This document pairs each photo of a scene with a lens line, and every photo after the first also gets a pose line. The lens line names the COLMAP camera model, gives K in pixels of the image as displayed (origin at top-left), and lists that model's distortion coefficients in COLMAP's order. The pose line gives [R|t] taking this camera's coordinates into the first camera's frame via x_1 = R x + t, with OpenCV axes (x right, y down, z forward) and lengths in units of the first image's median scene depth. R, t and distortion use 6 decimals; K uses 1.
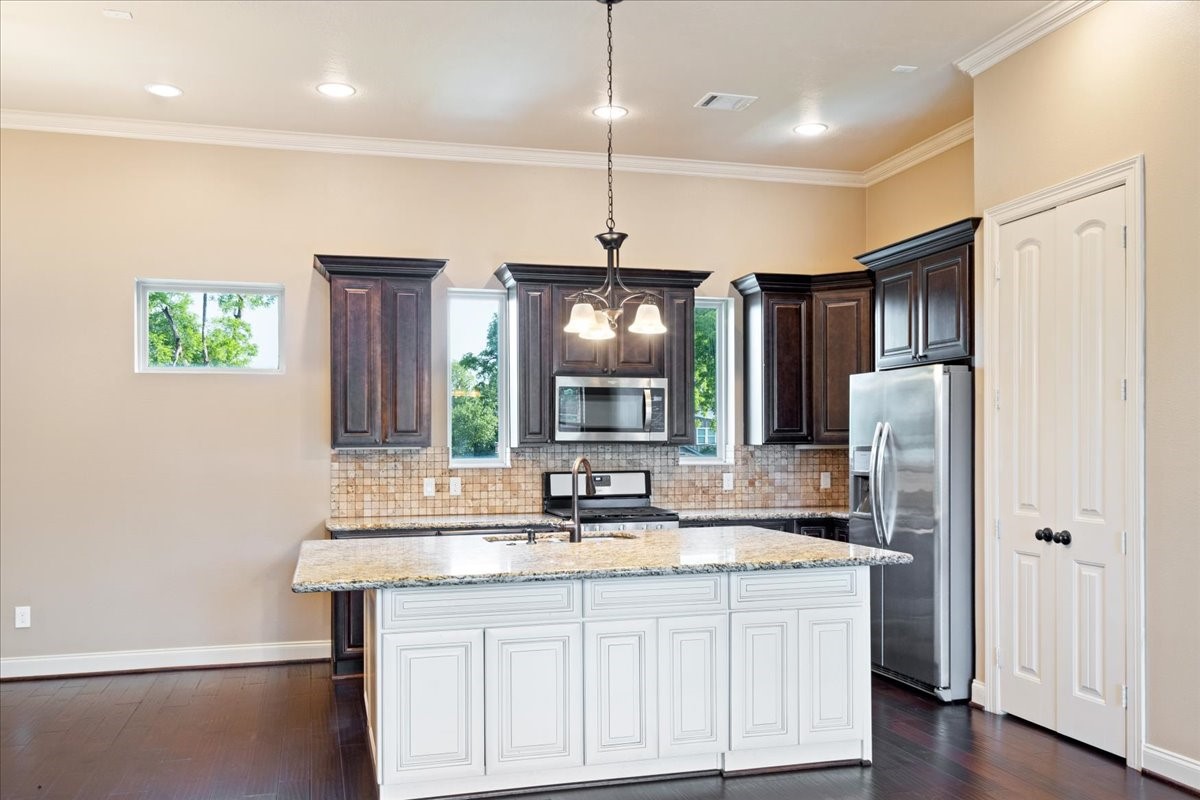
lens RADIAL K [[1014.8, 0, 585.4], [0, 1014.8, 435.2], [0, 0, 1]] dist [0.013719, 0.002721]
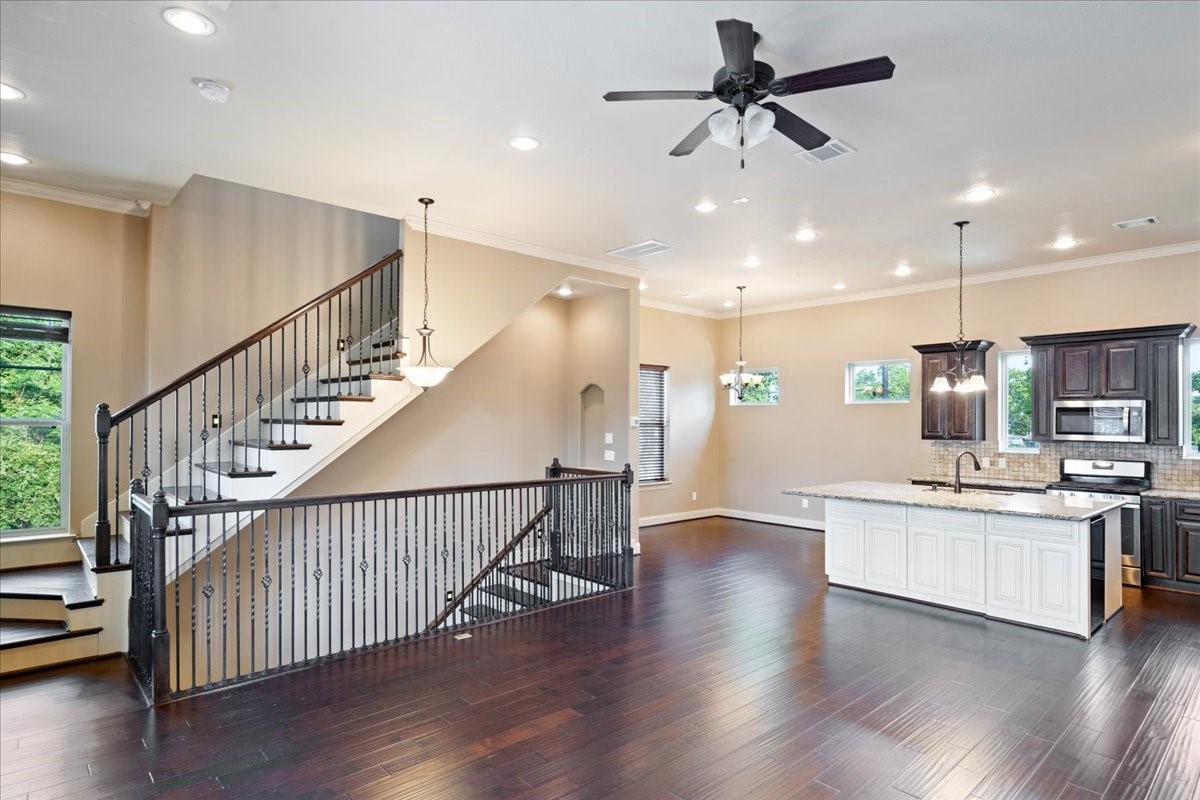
lens RADIAL K [[642.2, 0, 594.3], [0, 642.2, 423.2], [0, 0, 1]] dist [0.002113, 0.001174]
pose [[0.440751, 0.011834, -0.897551, 0.578098], [0.000661, 0.999909, 0.013508, -0.035871], [0.897629, -0.006547, 0.440703, -0.141855]]
